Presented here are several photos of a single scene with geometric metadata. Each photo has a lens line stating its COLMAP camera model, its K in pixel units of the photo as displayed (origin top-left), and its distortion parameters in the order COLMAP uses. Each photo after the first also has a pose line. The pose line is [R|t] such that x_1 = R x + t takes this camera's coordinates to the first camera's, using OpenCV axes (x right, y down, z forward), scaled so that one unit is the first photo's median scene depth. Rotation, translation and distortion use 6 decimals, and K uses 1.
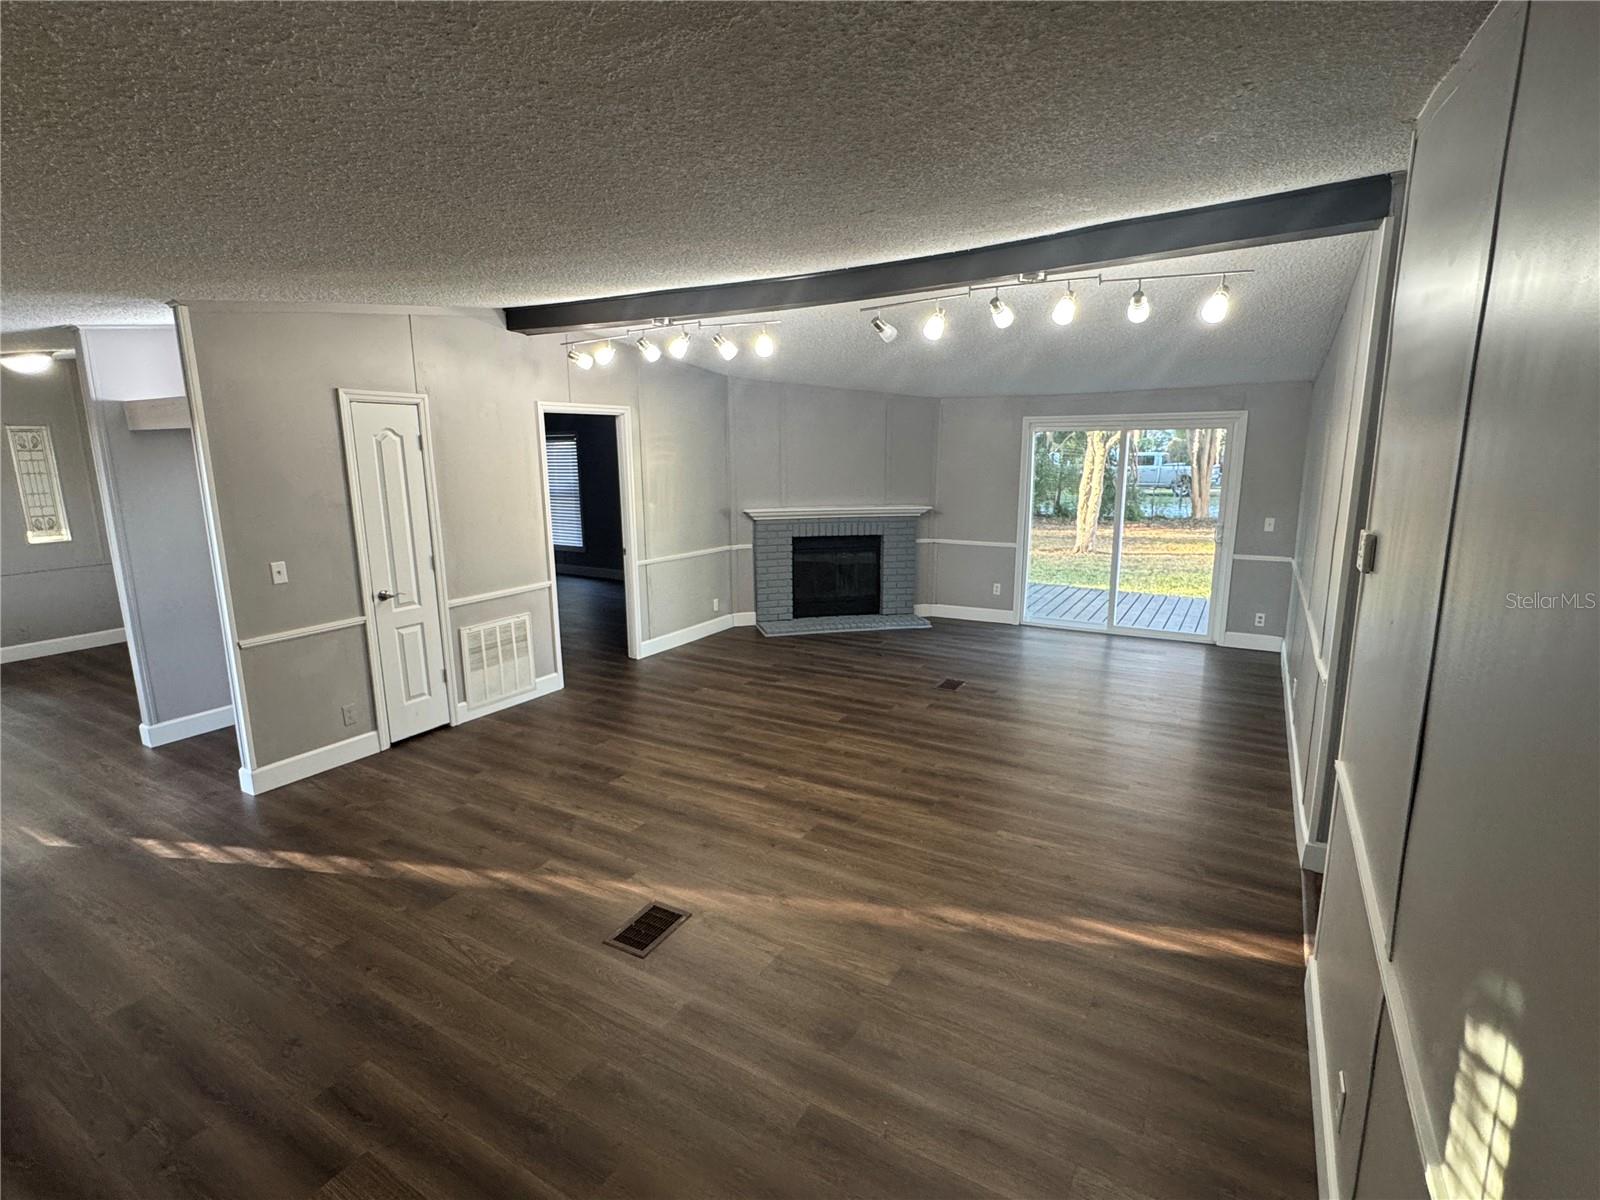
lens RADIAL K [[765.6, 0, 795.8], [0, 765.6, 600.4], [0, 0, 1]] dist [-0.000529, 0.001794]
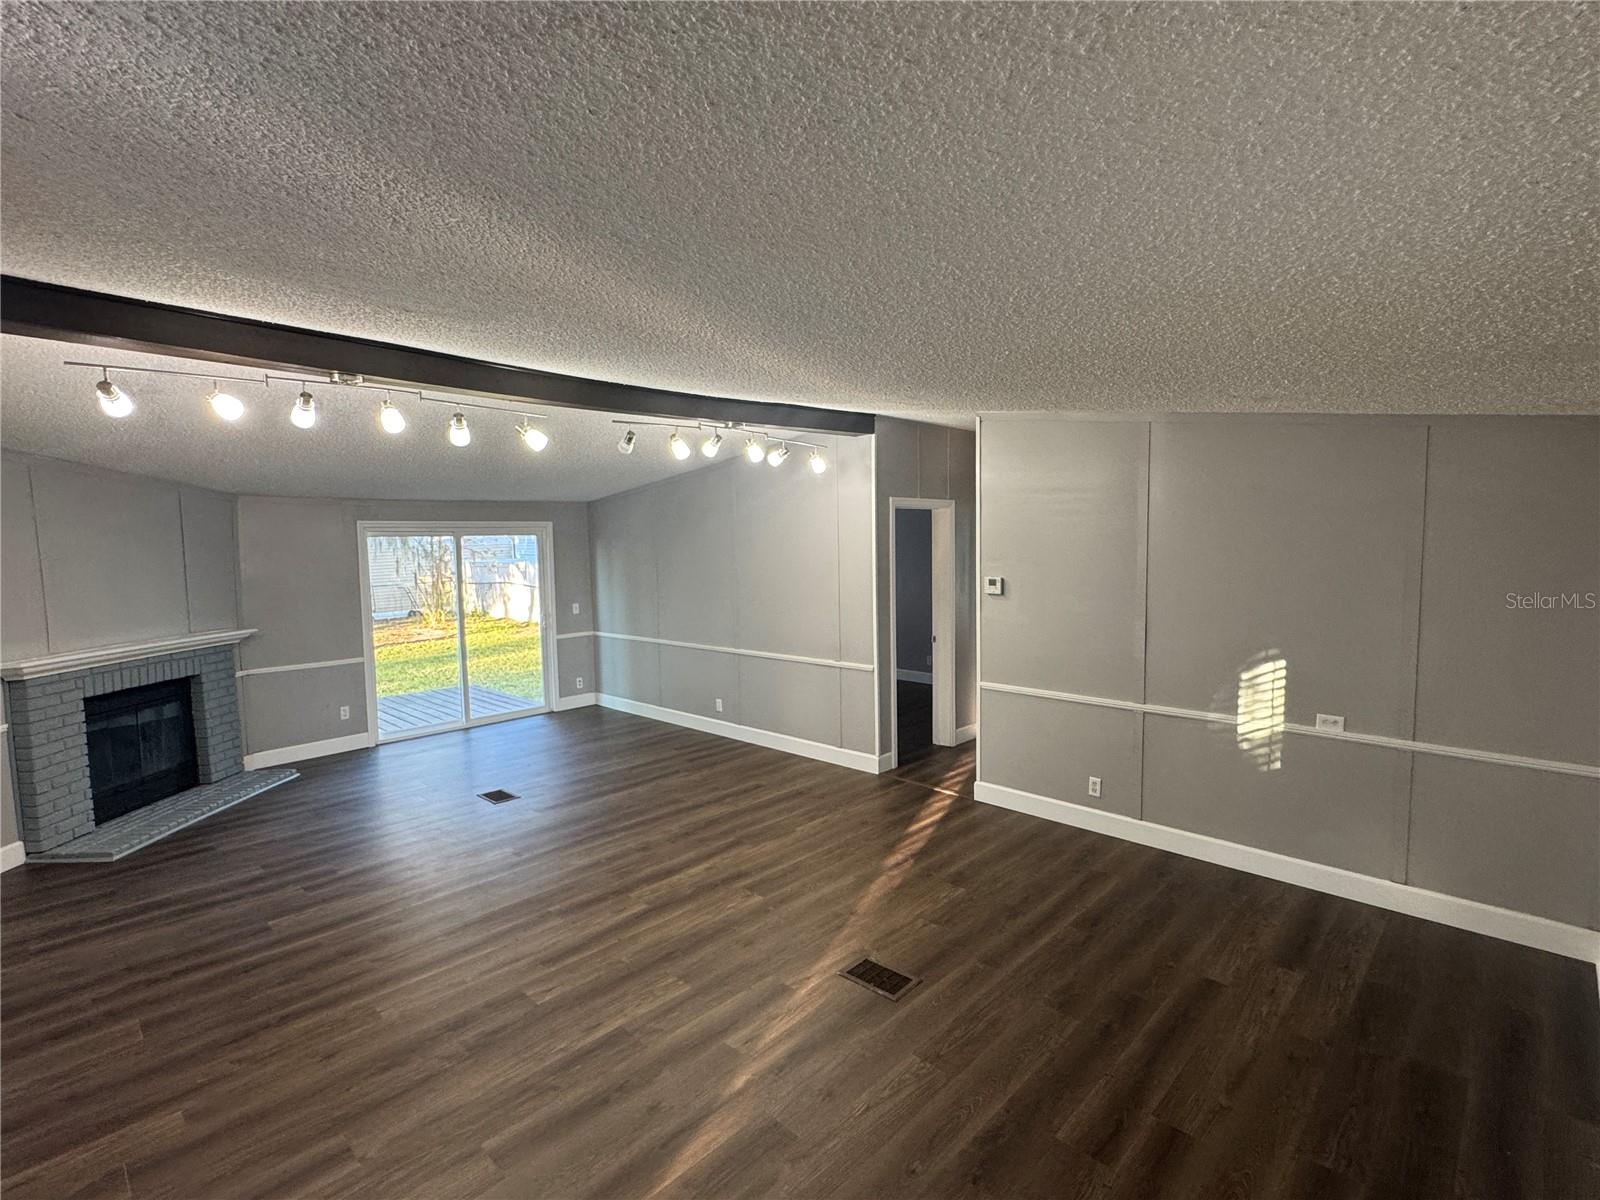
lens RADIAL K [[765.6, 0, 795.8], [0, 765.6, 600.4], [0, 0, 1]] dist [-0.000529, 0.001794]
pose [[0.235493, -0.070518, 0.969314, -0.755005], [0.206658, 0.978189, 0.020957, -0.086976], [-0.949650, 0.195381, 0.244930, 0.453688]]
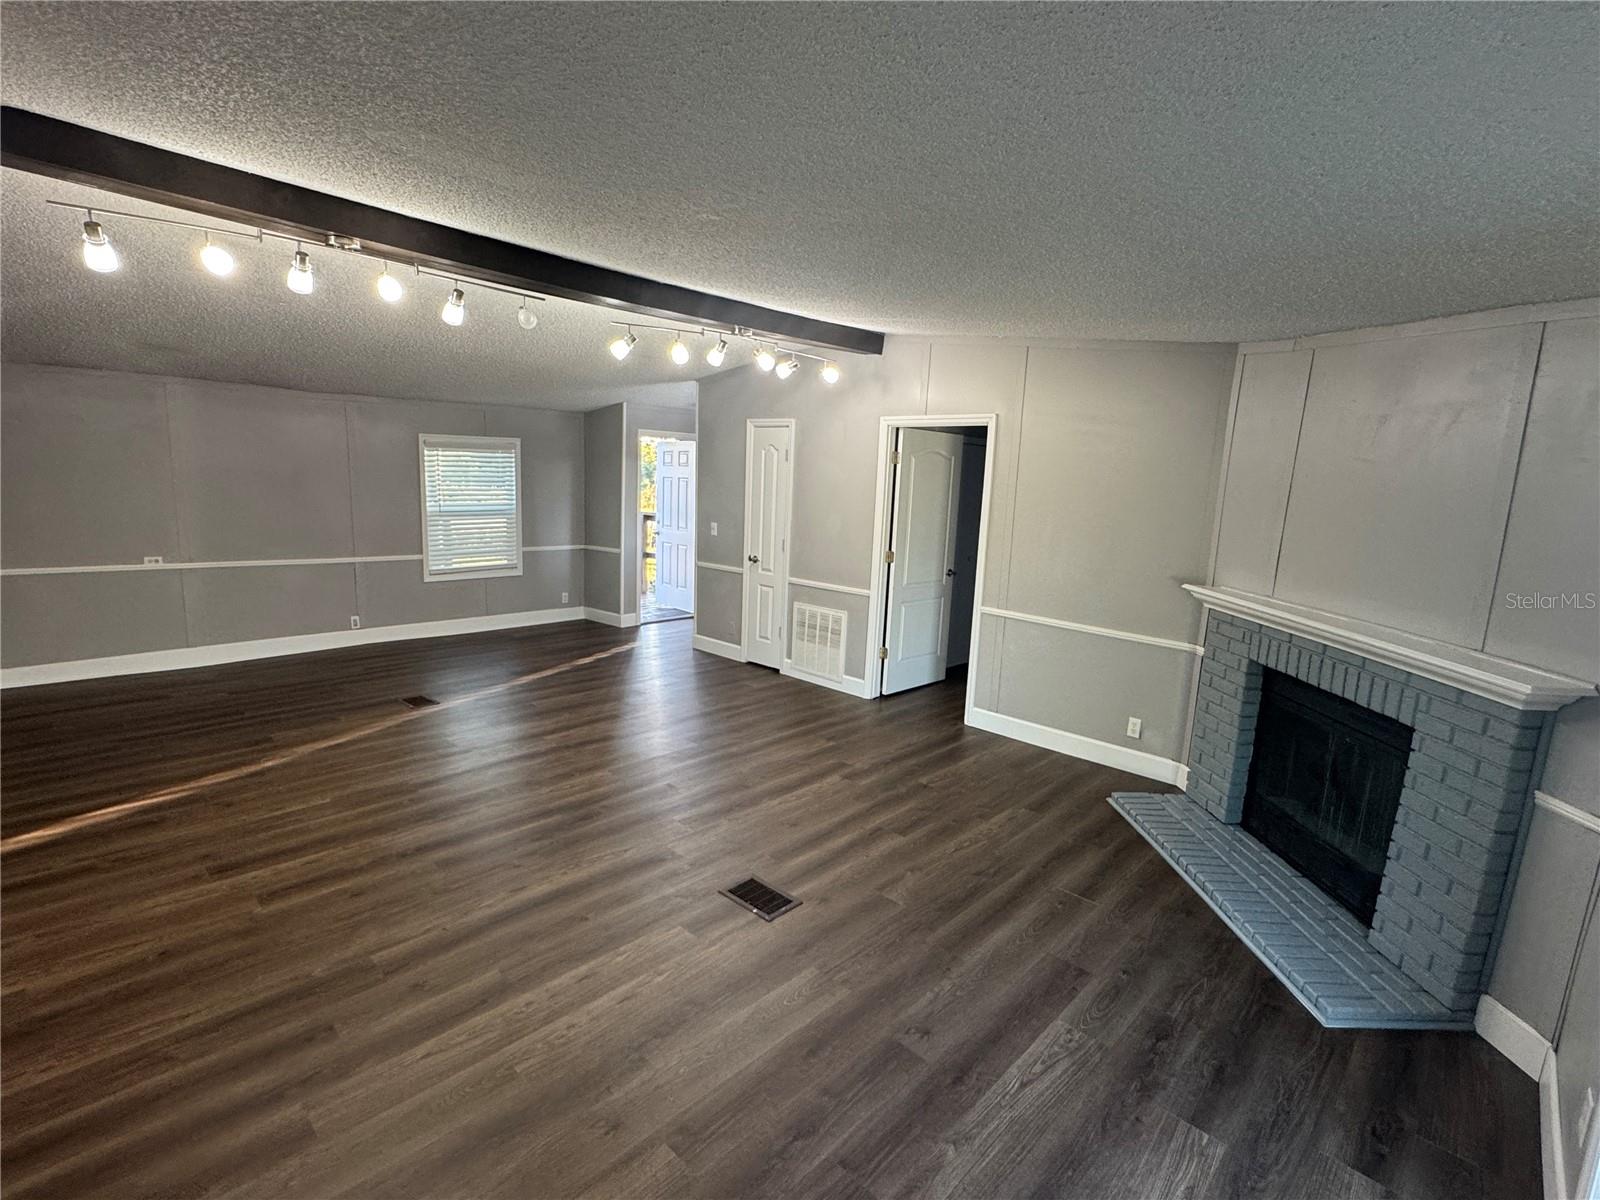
lens RADIAL K [[765.6, 0, 795.8], [0, 765.6, 600.4], [0, 0, 1]] dist [-0.000529, 0.001794]
pose [[-0.227307, 0.158098, -0.960904, 0.818755], [-0.228400, 0.950555, 0.210425, -0.245373], [0.946660, 0.267301, -0.179959, 1.303446]]
